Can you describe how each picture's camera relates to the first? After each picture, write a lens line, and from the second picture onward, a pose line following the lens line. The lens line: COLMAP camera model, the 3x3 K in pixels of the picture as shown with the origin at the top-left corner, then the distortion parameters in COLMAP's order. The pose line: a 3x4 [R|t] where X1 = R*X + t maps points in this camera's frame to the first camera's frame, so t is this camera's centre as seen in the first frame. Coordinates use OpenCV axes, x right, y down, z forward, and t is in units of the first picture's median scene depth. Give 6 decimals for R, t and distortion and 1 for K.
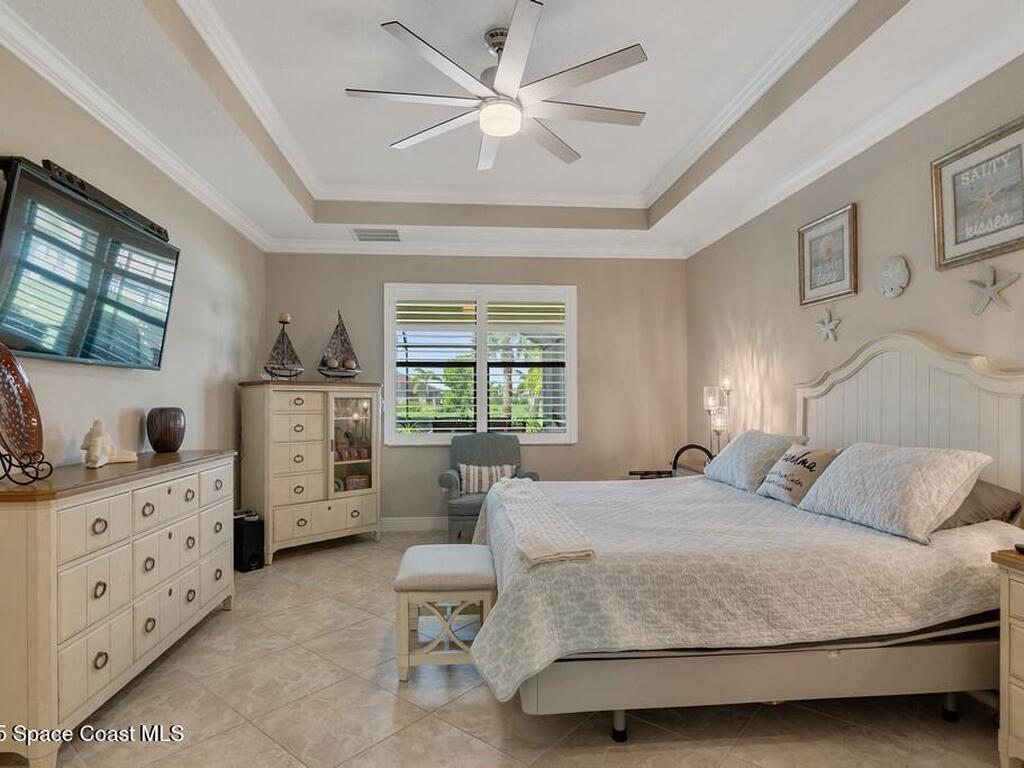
lens RADIAL K [[565.8, 0, 509.1], [0, 565.8, 389.2], [0, 0, 1]] dist [-0.011186, -0.003164]
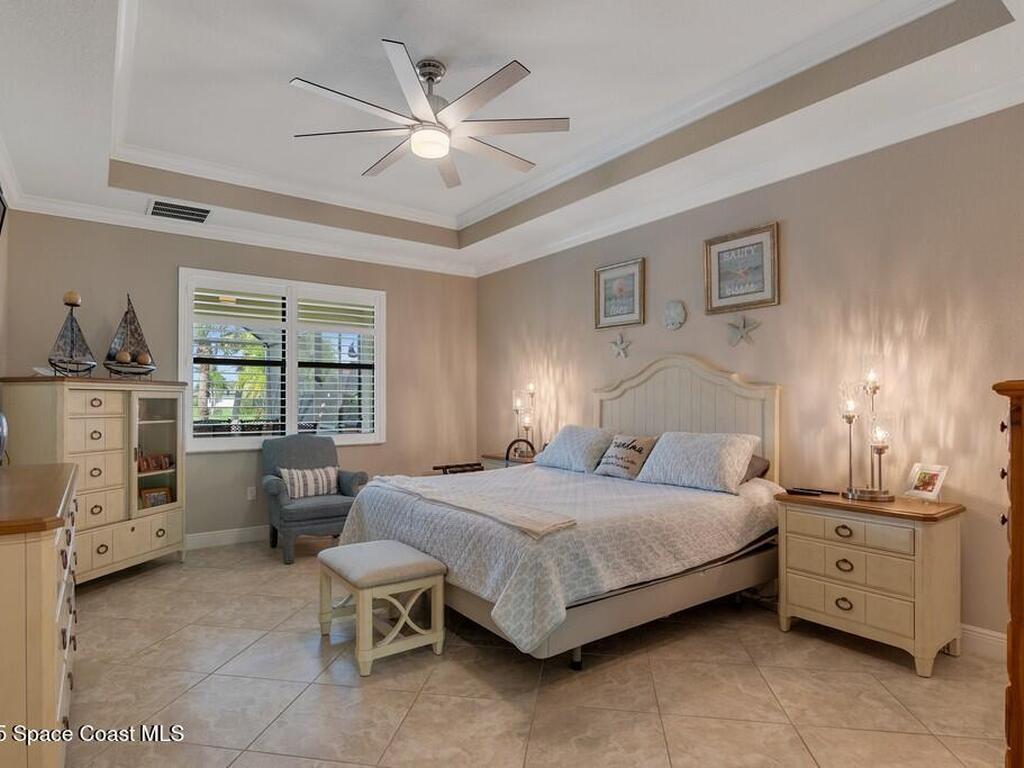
lens RADIAL K [[565.8, 0, 499.8], [0, 565.8, 388.3], [0, 0, 1]] dist [-0.011186, -0.003164]
pose [[0.859450, 0.013151, 0.511050, -0.352670], [-0.011421, 0.999913, -0.006524, -0.000340], [-0.511092, -0.000229, 0.859526, -0.002614]]
